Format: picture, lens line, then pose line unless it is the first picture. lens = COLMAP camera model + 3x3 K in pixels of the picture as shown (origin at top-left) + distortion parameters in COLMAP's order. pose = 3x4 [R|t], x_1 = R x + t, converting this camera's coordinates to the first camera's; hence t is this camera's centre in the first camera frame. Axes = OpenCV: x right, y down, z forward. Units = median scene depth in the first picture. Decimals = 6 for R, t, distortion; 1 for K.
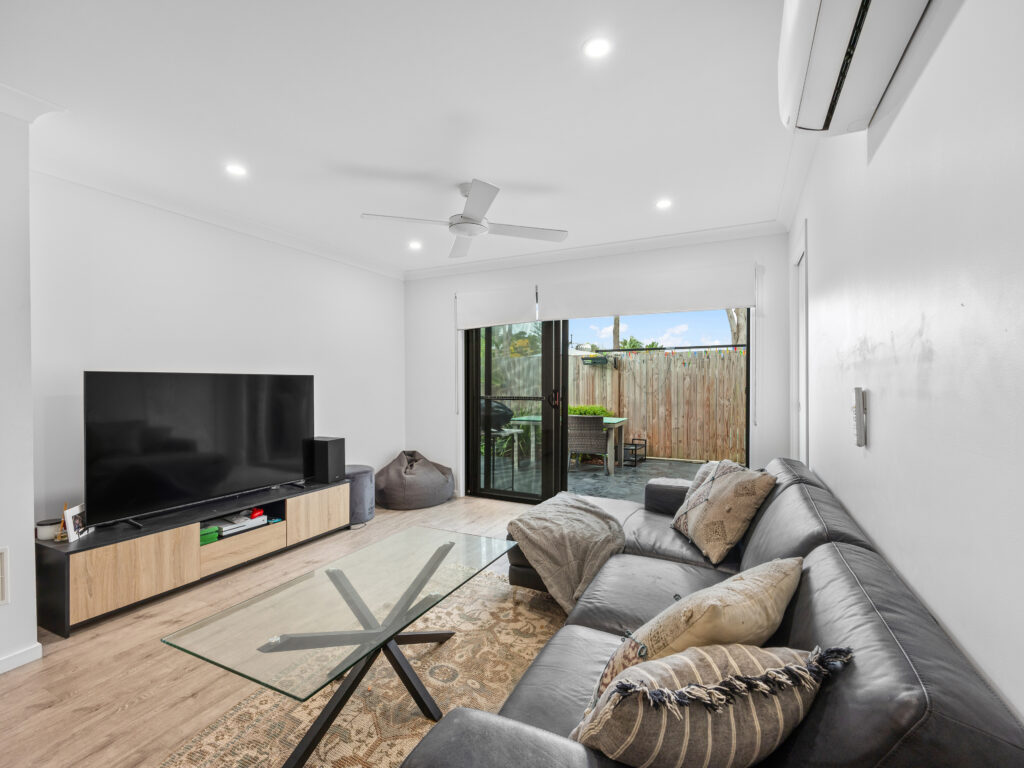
lens RADIAL K [[458.6, 0, 511.2], [0, 458.6, 384.8], [0, 0, 1]] dist [-0.010801, 0.000582]
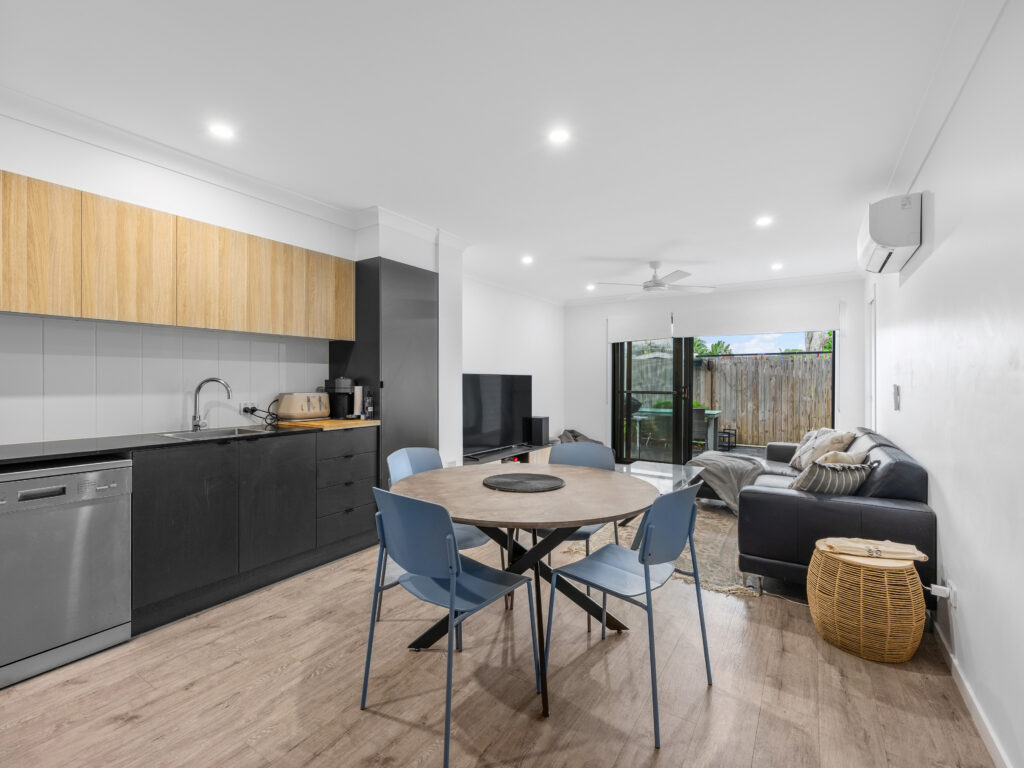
lens RADIAL K [[458.6, 0, 509.1], [0, 458.6, 380.3], [0, 0, 1]] dist [-0.010801, 0.000582]
pose [[0.992713, 0.006674, -0.120321, -0.228117], [-0.007383, 0.999958, -0.005452, 0.002936], [0.120280, 0.006301, 0.992720, -0.386658]]
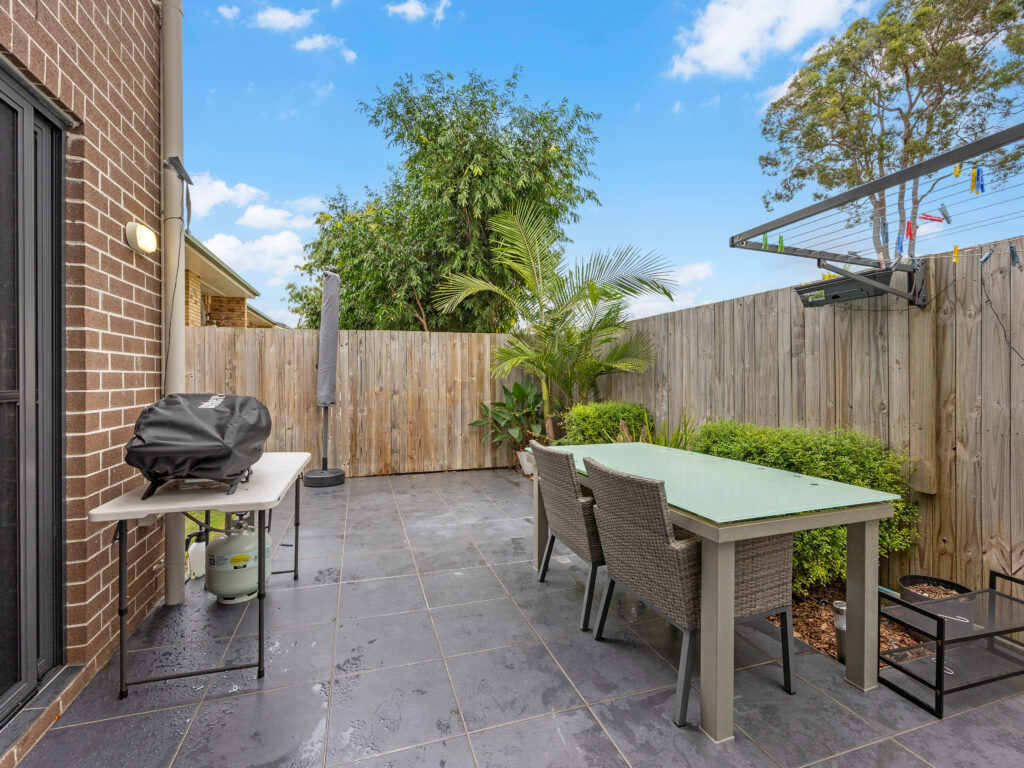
lens RADIAL K [[458.6, 0, 511.0], [0, 458.6, 384.5], [0, 0, 1]] dist [-0.010801, 0.000582]
pose [[0.700563, 0.006769, -0.713559, 0.400152], [-0.008727, 0.999961, 0.000918, 0.024140], [0.713538, 0.005584, 0.700595, 0.972292]]
